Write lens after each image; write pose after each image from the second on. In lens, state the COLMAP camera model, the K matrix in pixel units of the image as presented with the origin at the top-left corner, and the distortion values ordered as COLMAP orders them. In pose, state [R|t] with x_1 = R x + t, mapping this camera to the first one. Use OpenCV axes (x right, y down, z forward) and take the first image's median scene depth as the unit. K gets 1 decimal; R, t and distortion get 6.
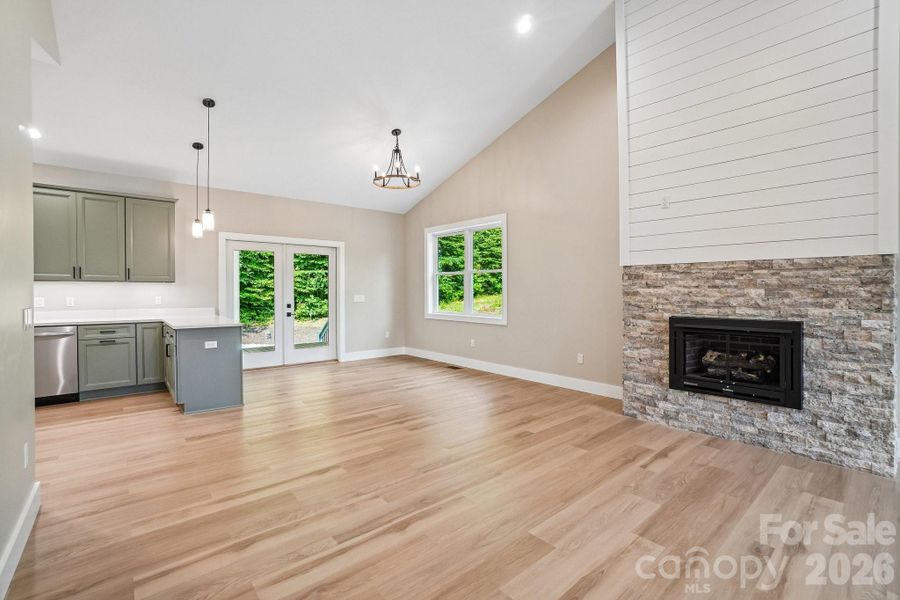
lens RADIAL K [[407.1, 0, 439.3], [0, 407.1, 287.2], [0, 0, 1]] dist [-0.018903, -0.000172]
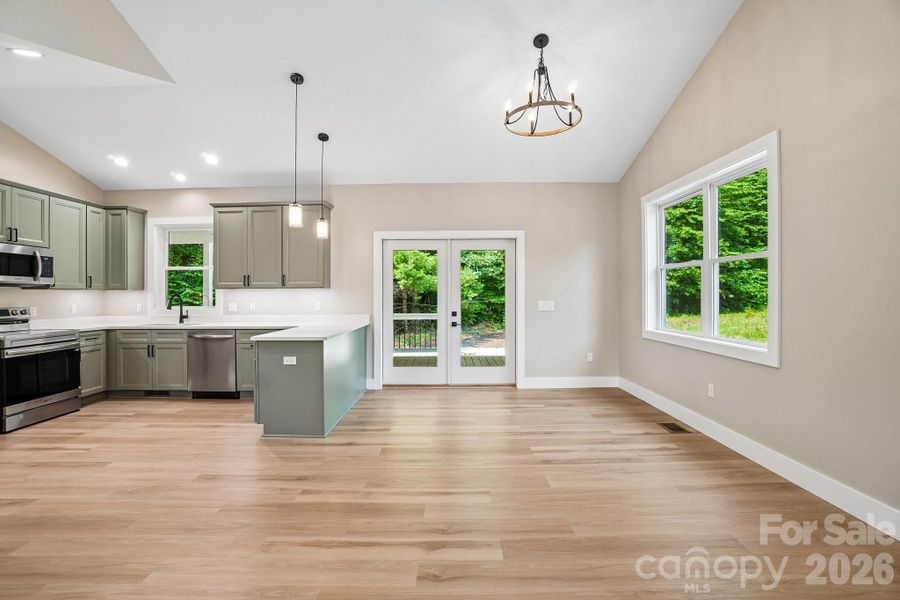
lens RADIAL K [[400.0, 0, 451.3], [0, 400.0, 299.8], [0, 0, 1]] dist [-0.057808, 0.021757]
pose [[0.771467, 0.003221, -0.636261, 0.139435], [0.012192, 0.999729, 0.019844, 0.001025], [0.636152, -0.023067, 0.771218, 0.354914]]
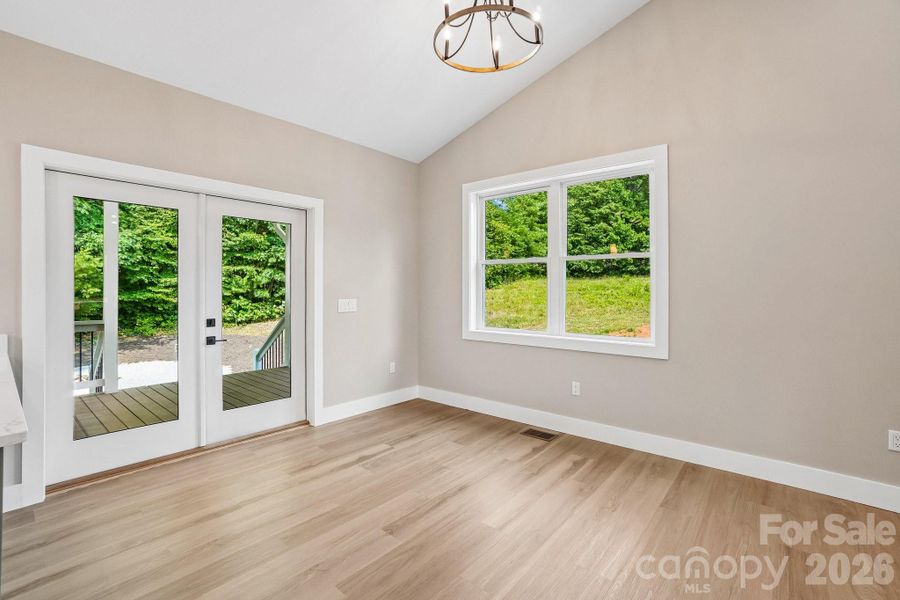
lens RADIAL K [[407.1, 0, 439.3], [0, 407.1, 287.2], [0, 0, 1]] dist [-0.018903, -0.000172]
pose [[0.986235, 0.004967, 0.165273, -0.176861], [-0.005015, 0.999987, -0.000129, 0.002871], [-0.165271, -0.000702, 0.986248, 0.467071]]
